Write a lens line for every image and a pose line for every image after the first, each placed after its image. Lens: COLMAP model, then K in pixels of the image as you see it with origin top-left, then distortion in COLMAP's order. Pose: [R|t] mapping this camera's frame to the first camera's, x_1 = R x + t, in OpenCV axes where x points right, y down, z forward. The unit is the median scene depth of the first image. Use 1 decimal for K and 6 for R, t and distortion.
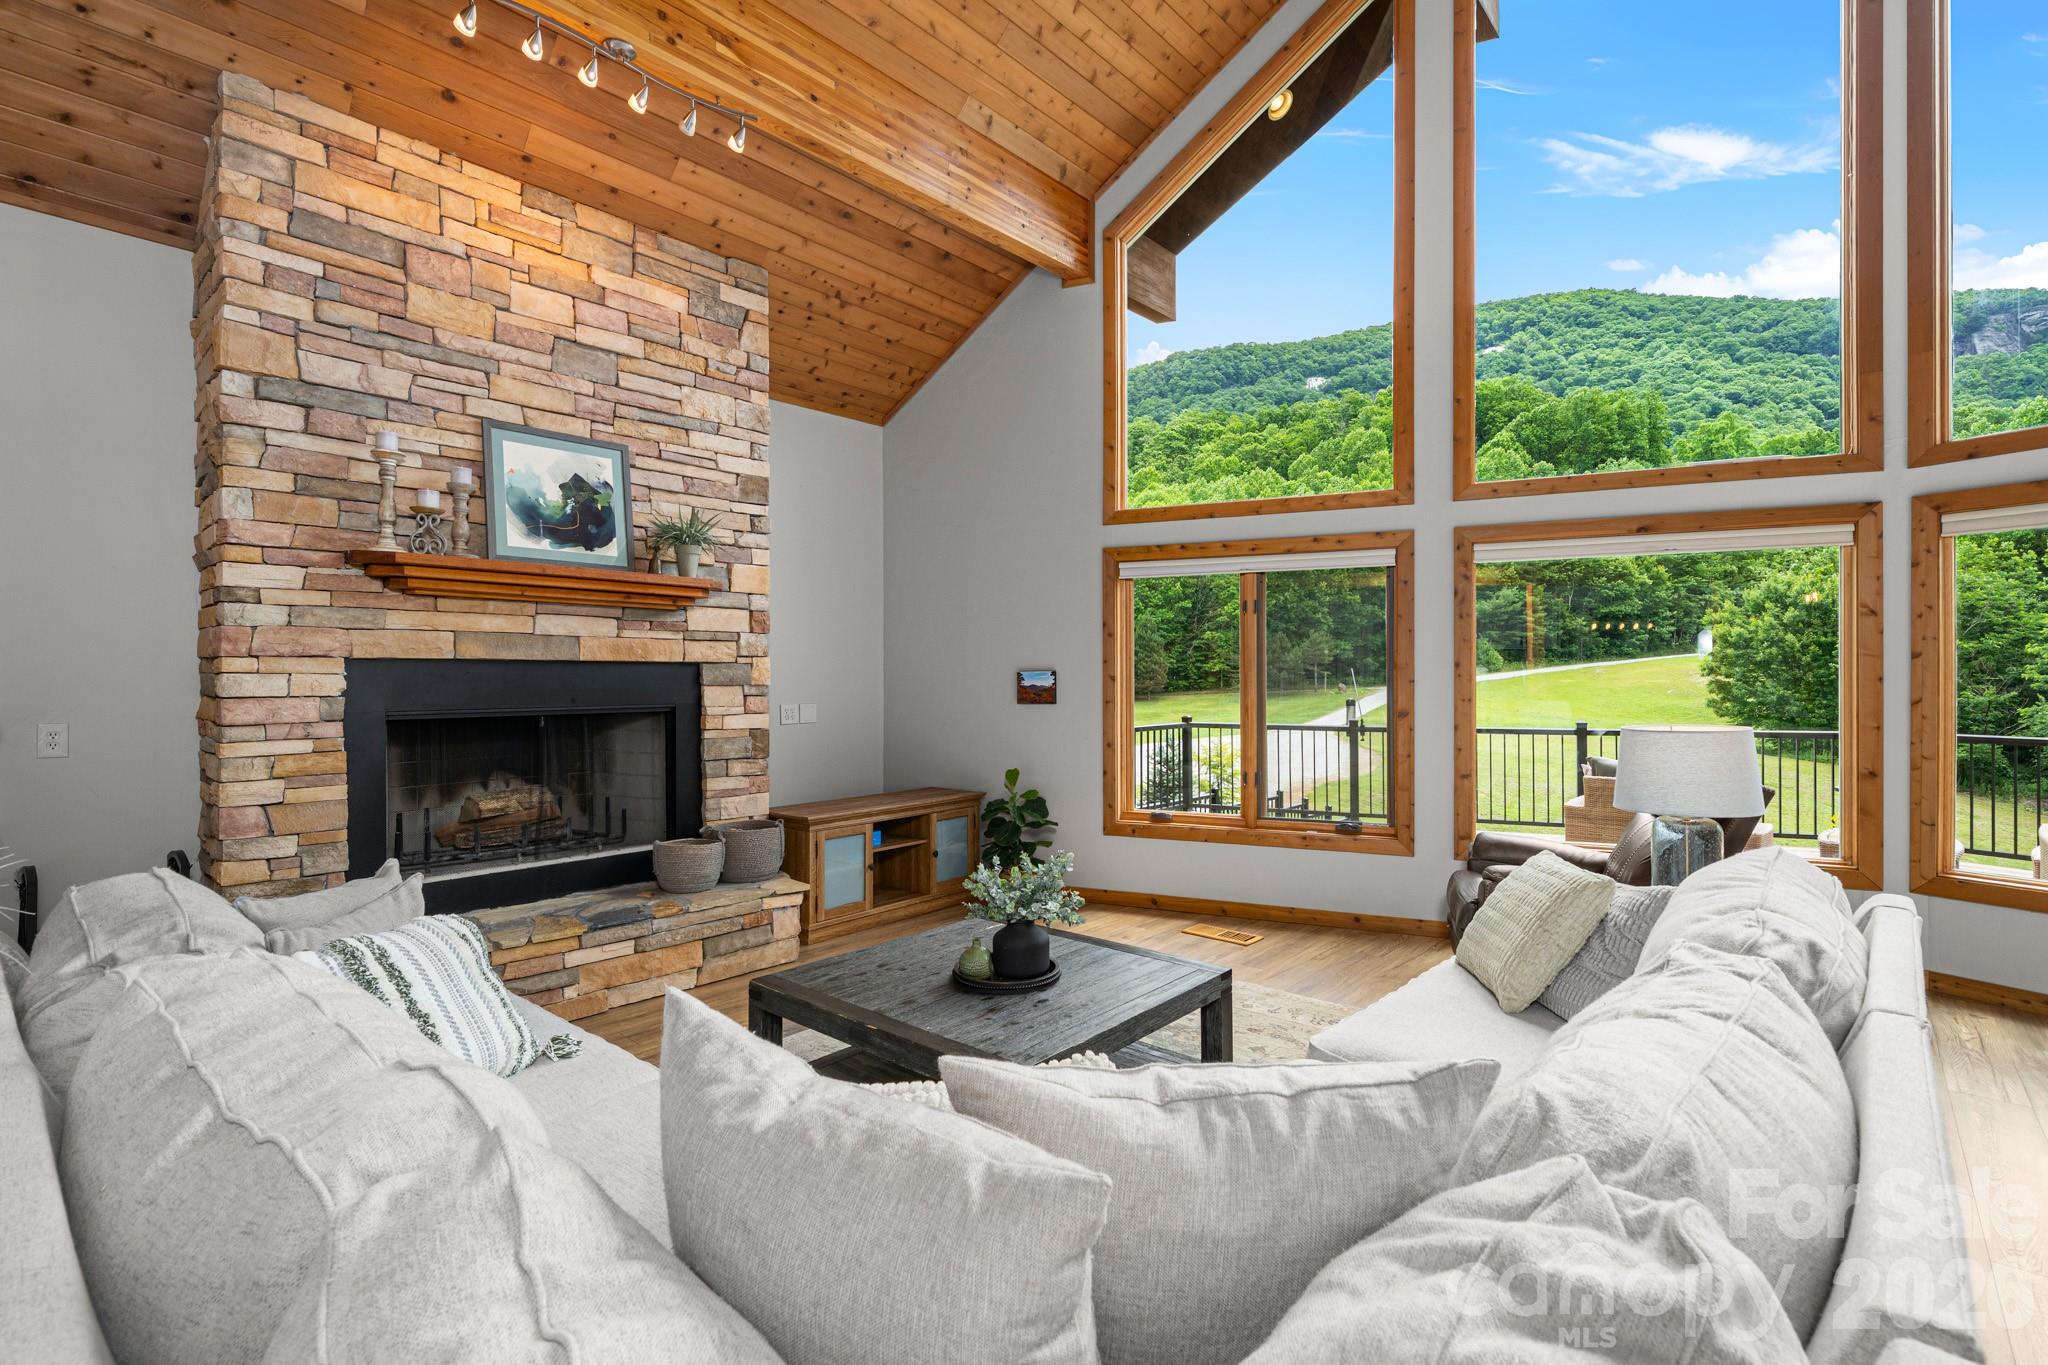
lens RADIAL K [[920.1, 0, 1022.4], [0, 920.1, 684.1], [0, 0, 1]] dist [-0.001613, 0.000503]
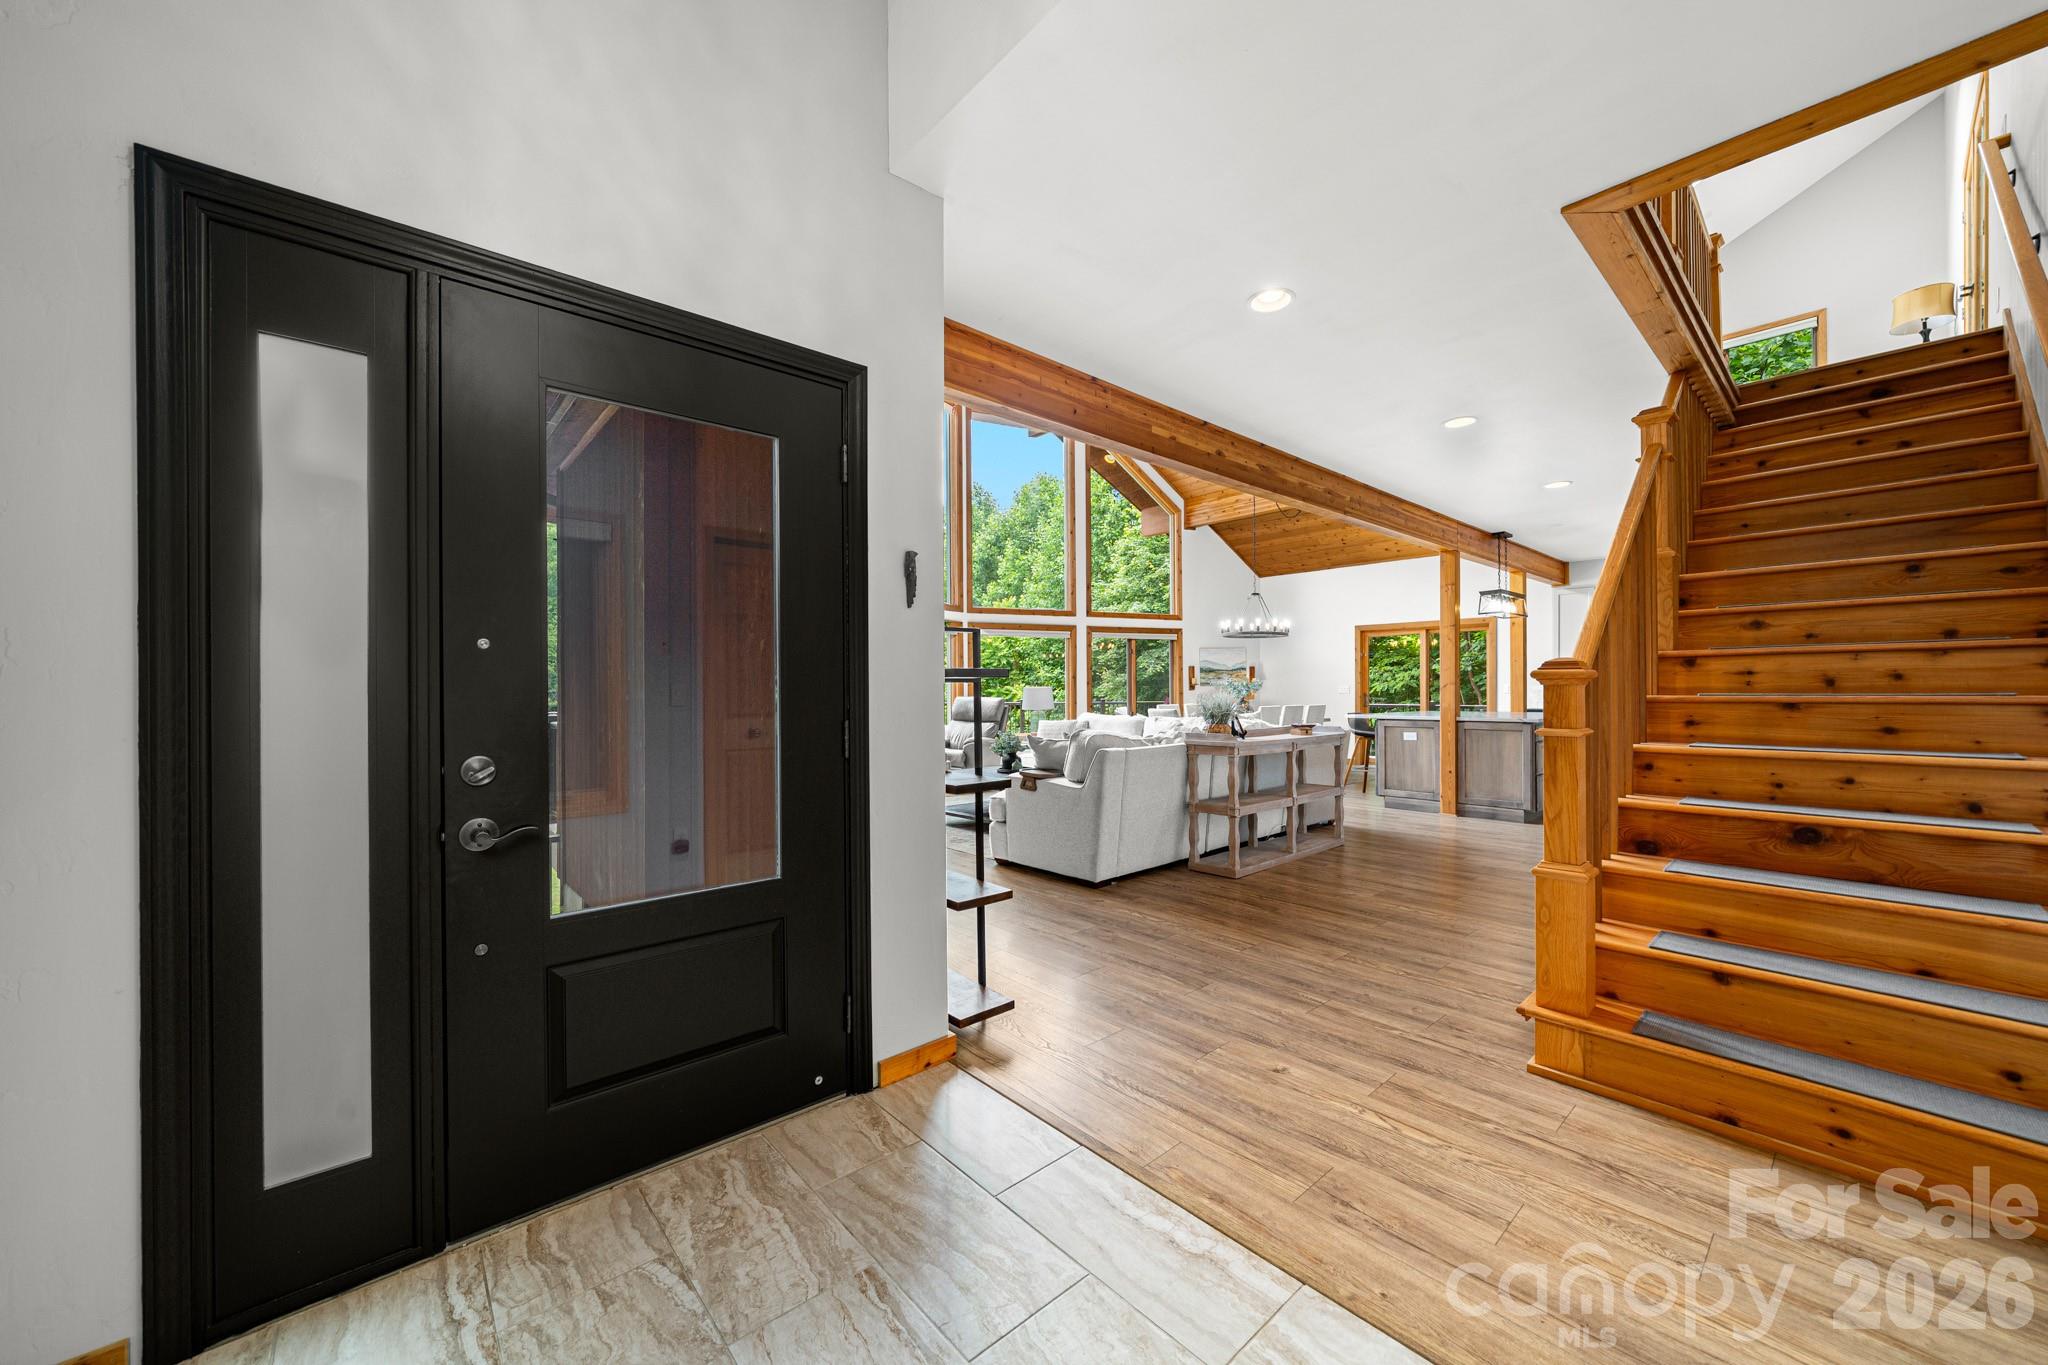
lens RADIAL K [[755.6, 0, 1033.6], [0, 755.6, 689.9], [0, 0, 1]] dist [-0.001315, -0.000024]
pose [[0.106450, 0.002657, 0.994314, -1.396796], [0.008121, 0.999961, -0.003541, 0.040751], [-0.994285, 0.008452, 0.106425, 0.405365]]
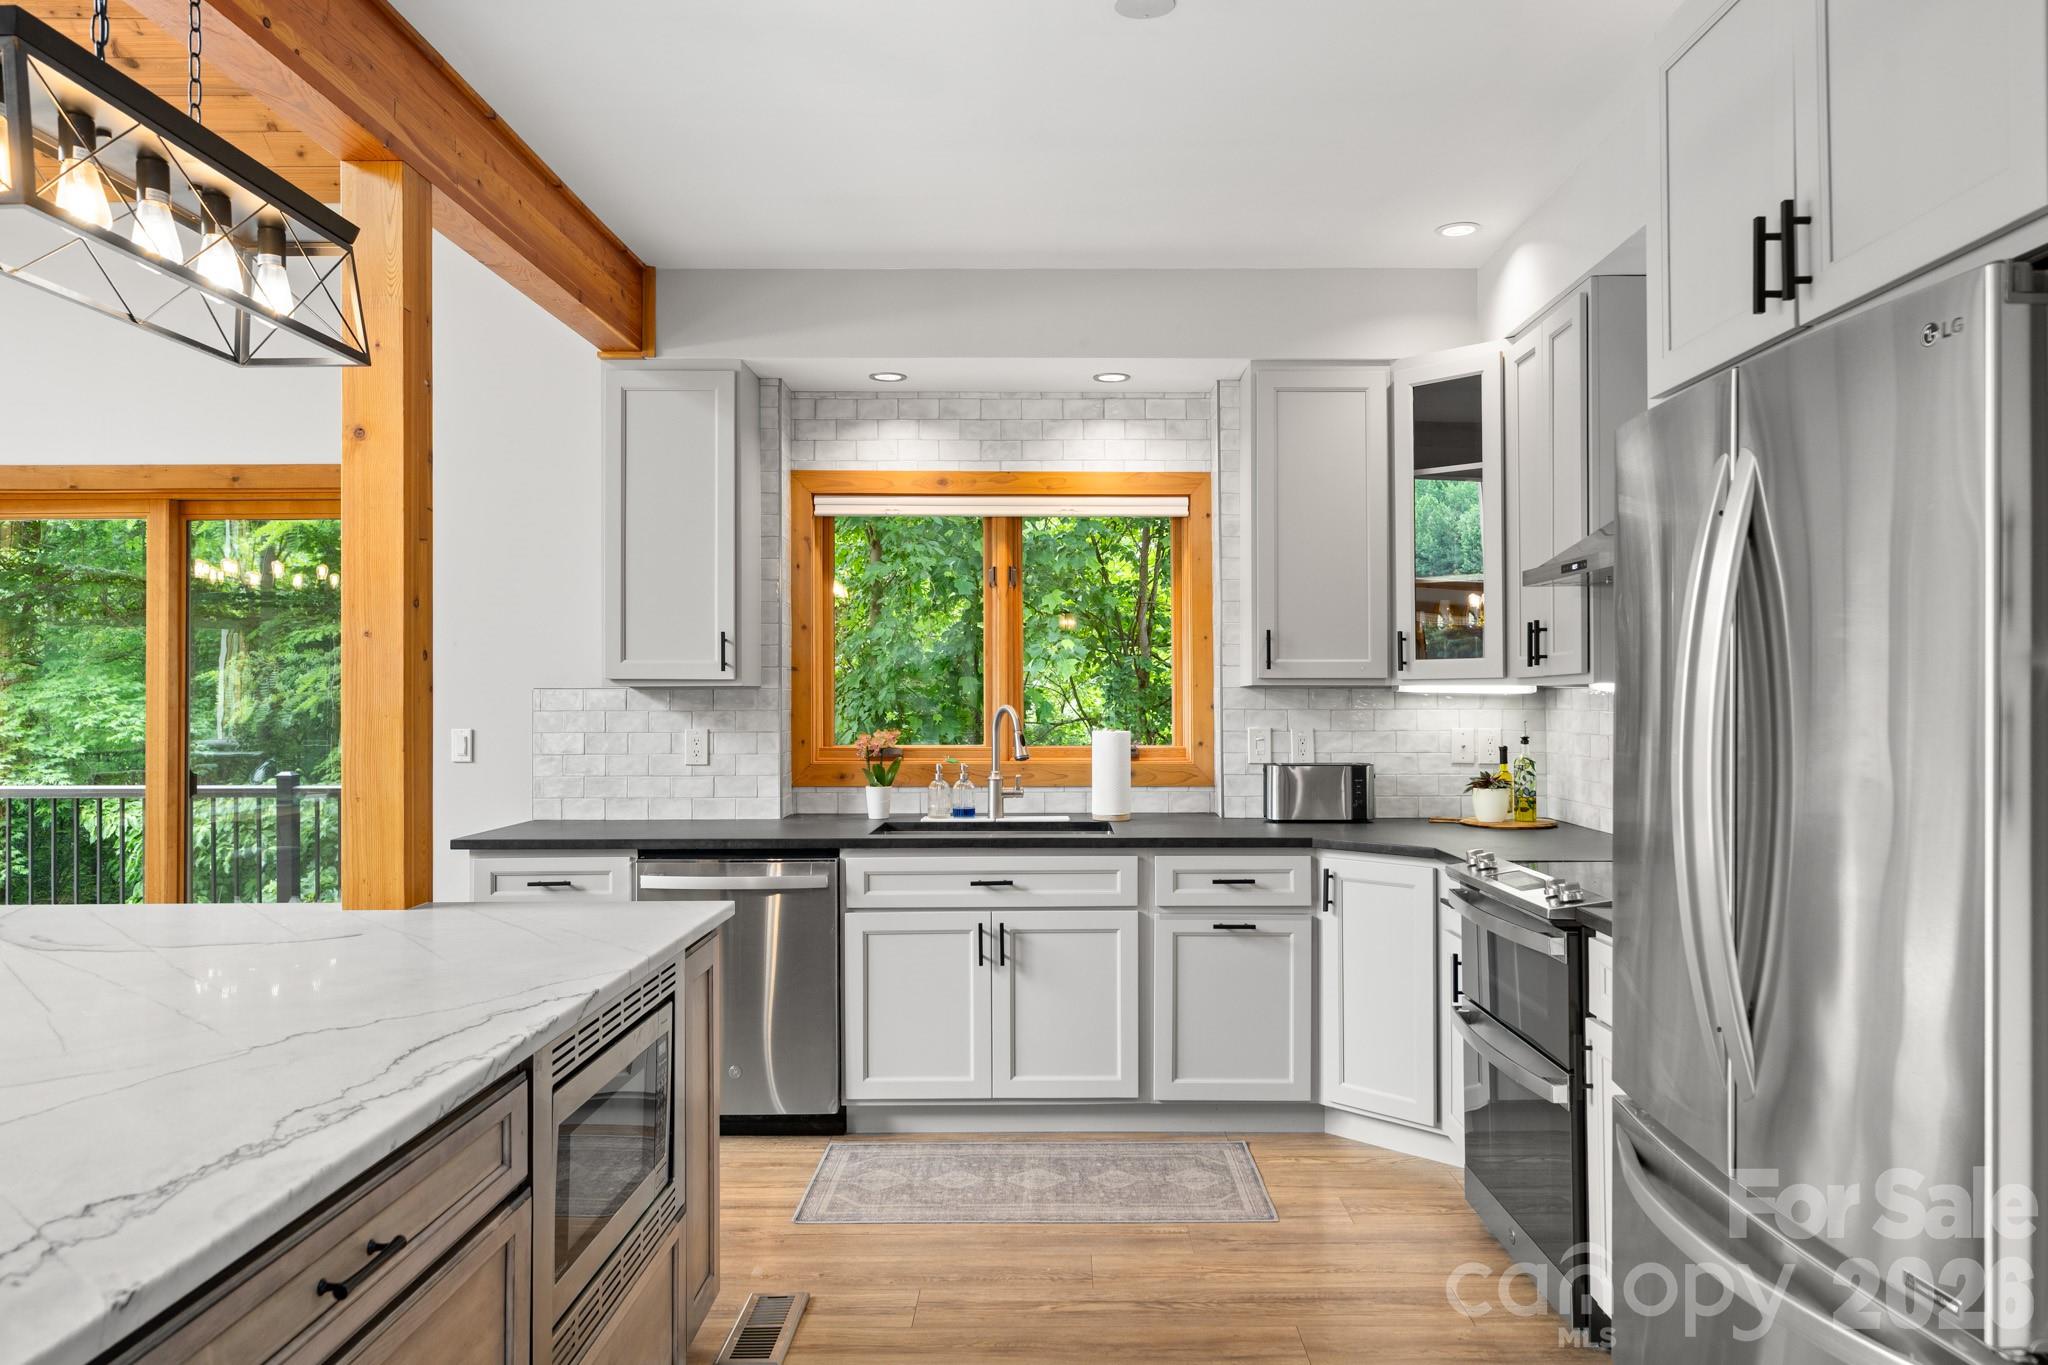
lens RADIAL K [[1388.4, 0, 1058.4], [0, 1388.4, 672.5], [0, 0, 1]] dist [-0.005873, -0.003020]
pose [[-0.673720, 0.013334, 0.738866, -0.201957], [0.009507, 0.999911, -0.009375, 0.002174], [-0.738925, 0.000708, -0.673787, -0.322132]]
